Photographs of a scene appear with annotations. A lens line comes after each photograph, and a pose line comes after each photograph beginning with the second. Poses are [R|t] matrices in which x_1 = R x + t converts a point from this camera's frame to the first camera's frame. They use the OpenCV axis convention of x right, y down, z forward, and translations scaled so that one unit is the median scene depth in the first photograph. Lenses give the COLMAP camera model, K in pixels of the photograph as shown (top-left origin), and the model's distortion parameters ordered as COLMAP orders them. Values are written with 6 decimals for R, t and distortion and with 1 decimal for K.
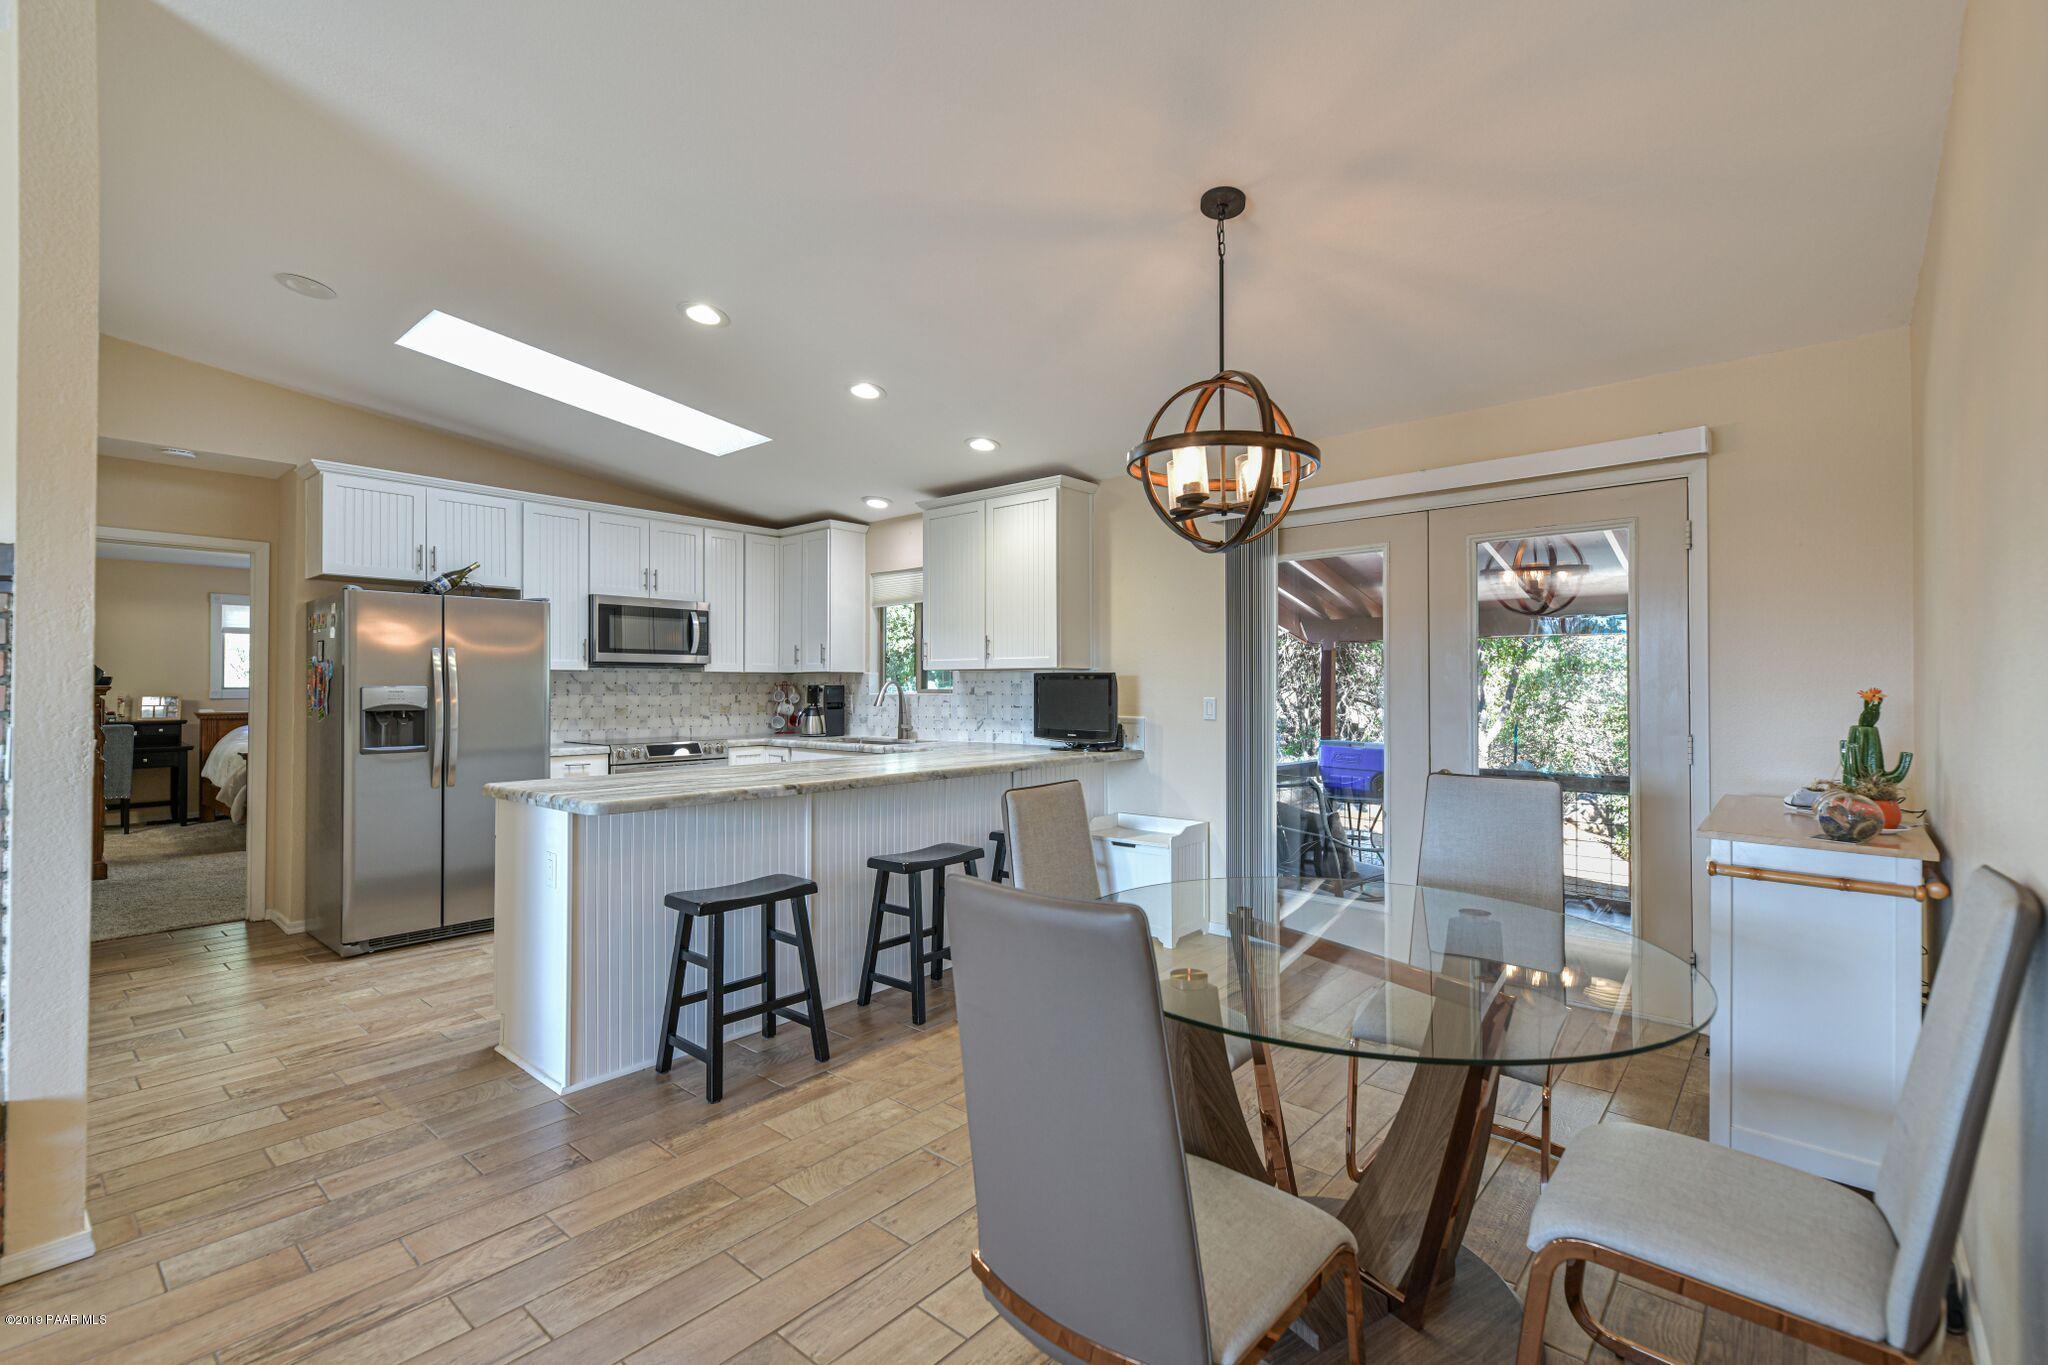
lens RADIAL K [[903.8, 0, 1024.0], [0, 903.8, 682.5], [0, 0, 1]] dist [0.024646, 0.000000]
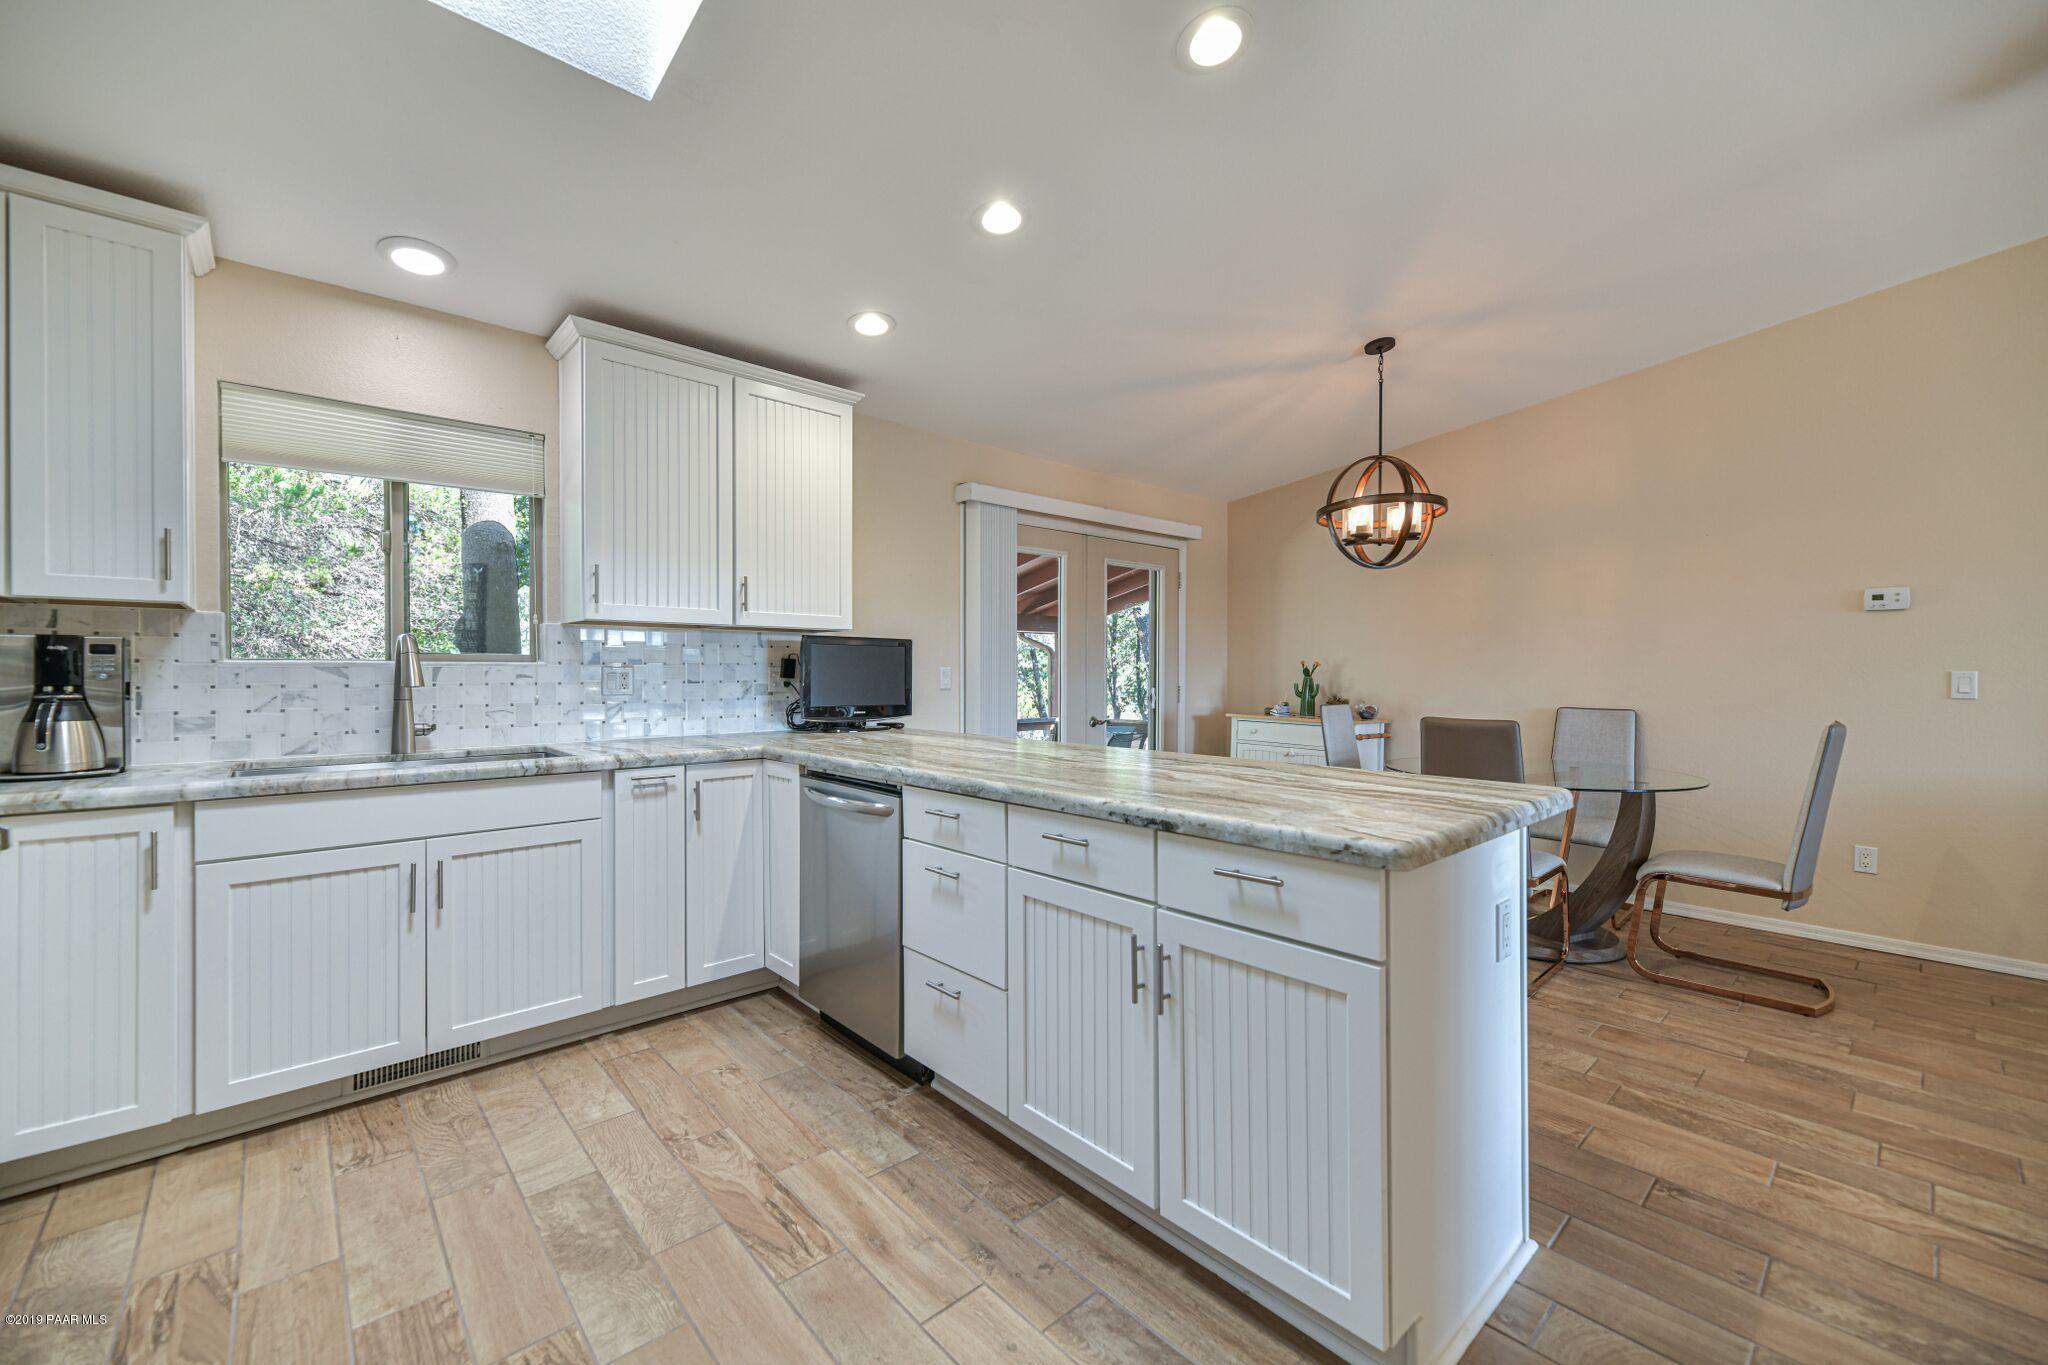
lens RADIAL K [[806.5, 0, 1024.0], [0, 806.5, 682.5], [0, 0, 1]] dist [0.000109, -0.000383]
pose [[0.134053, -0.007109, 0.990949, -0.612441], [-0.001323, 0.999972, 0.007353, 0.023506], [-0.990973, -0.002297, 0.134040, 0.699992]]
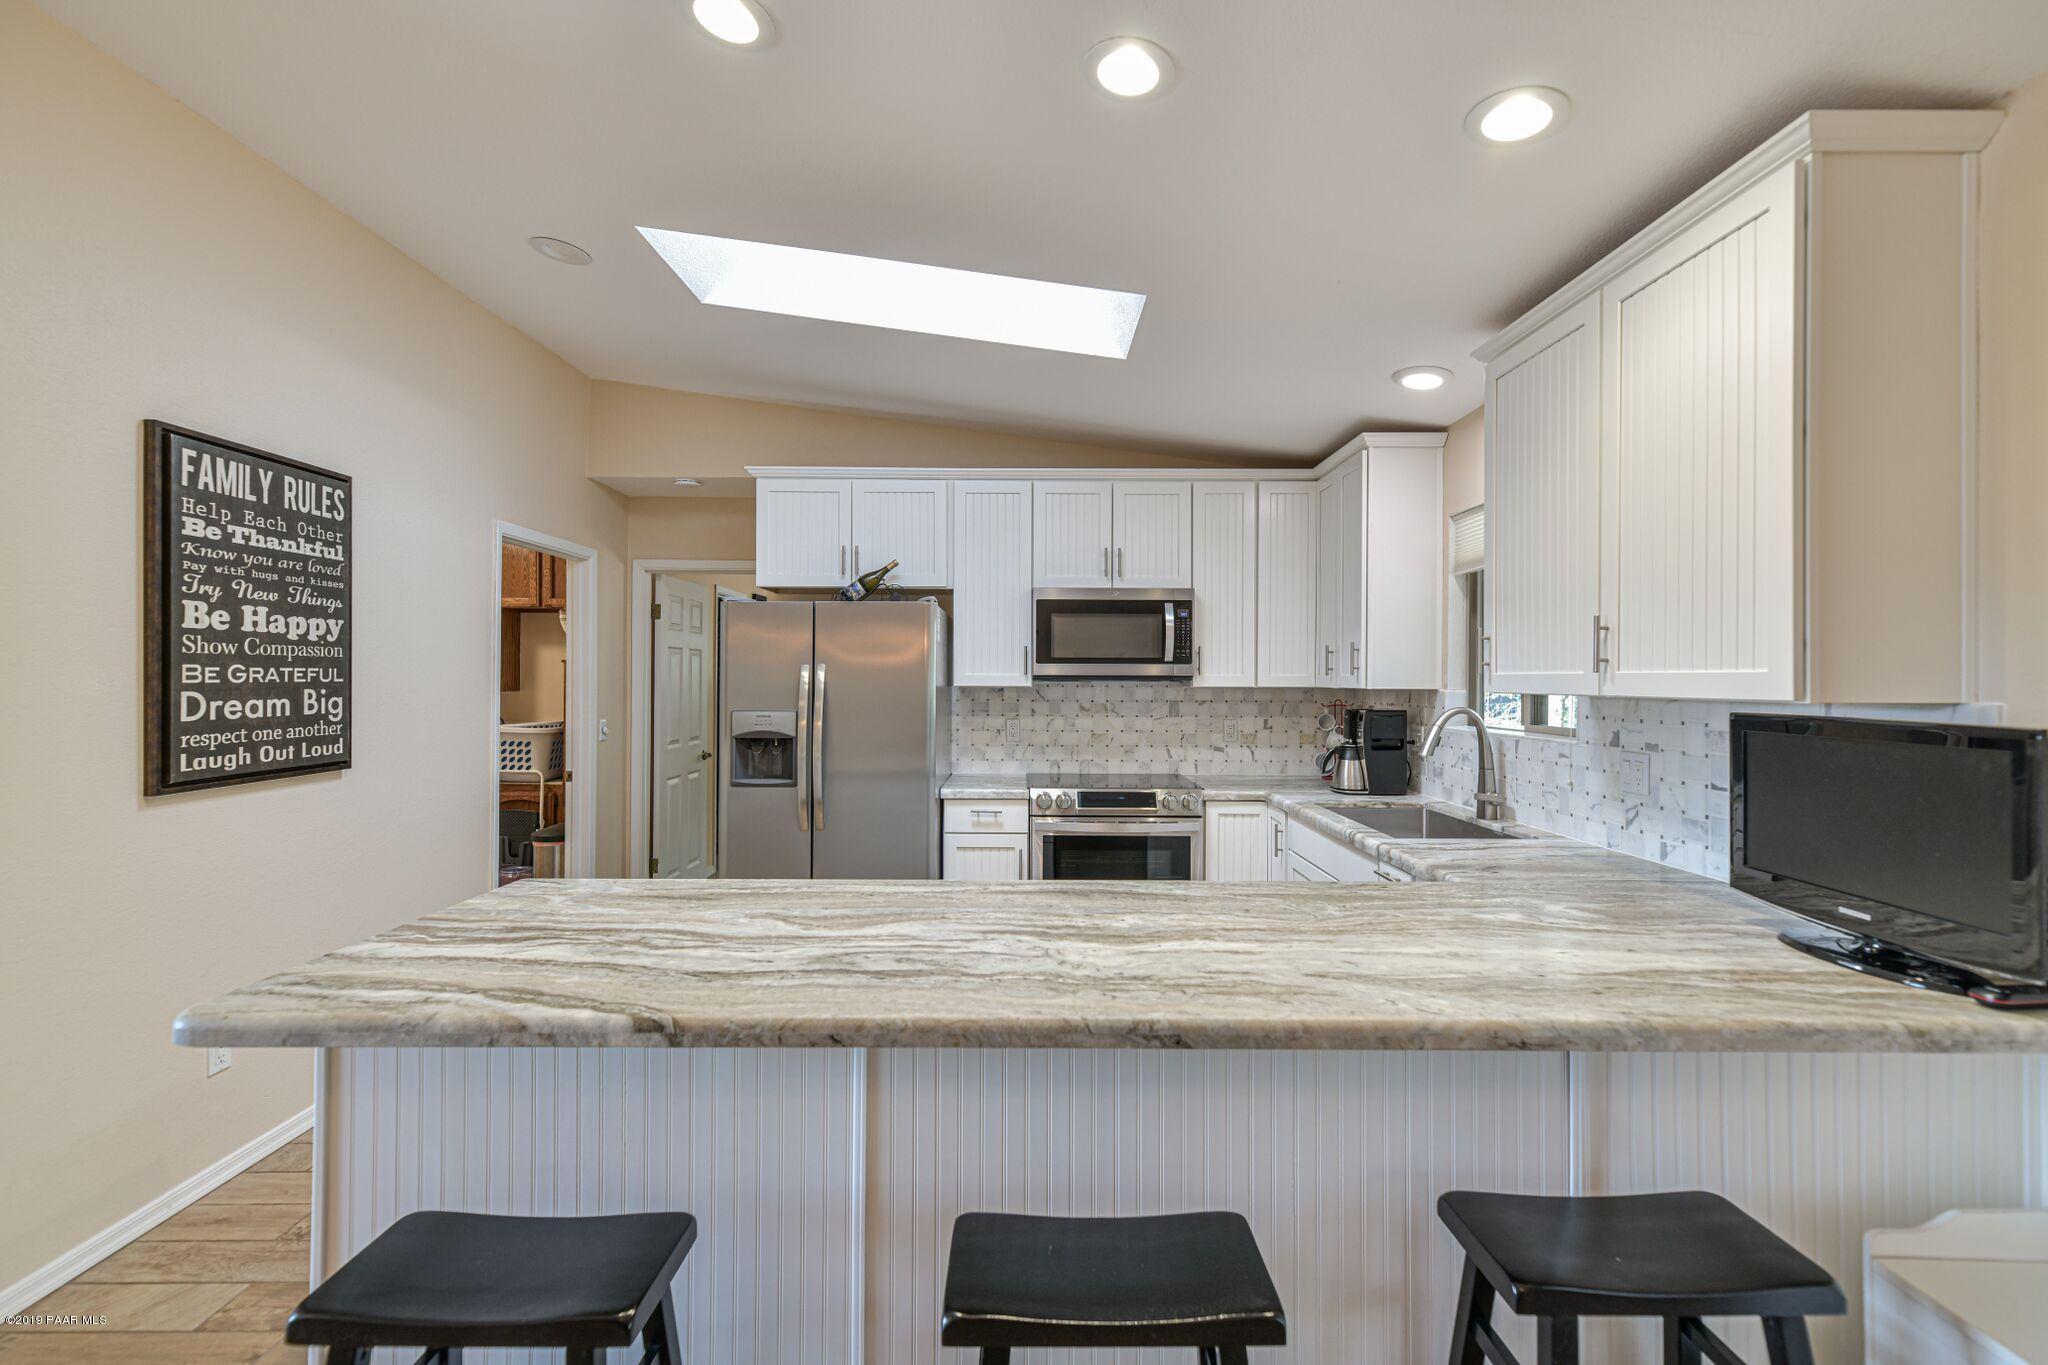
lens RADIAL K [[882.1, 0, 1024.0], [0, 882.1, 682.5], [0, 0, 1]] dist [-0.000025, -0.000404]
pose [[0.660698, 0.006236, -0.750626, 0.086213], [-0.000819, 0.999971, 0.007587, -0.024112], [0.750651, -0.004398, 0.660684, 0.531140]]
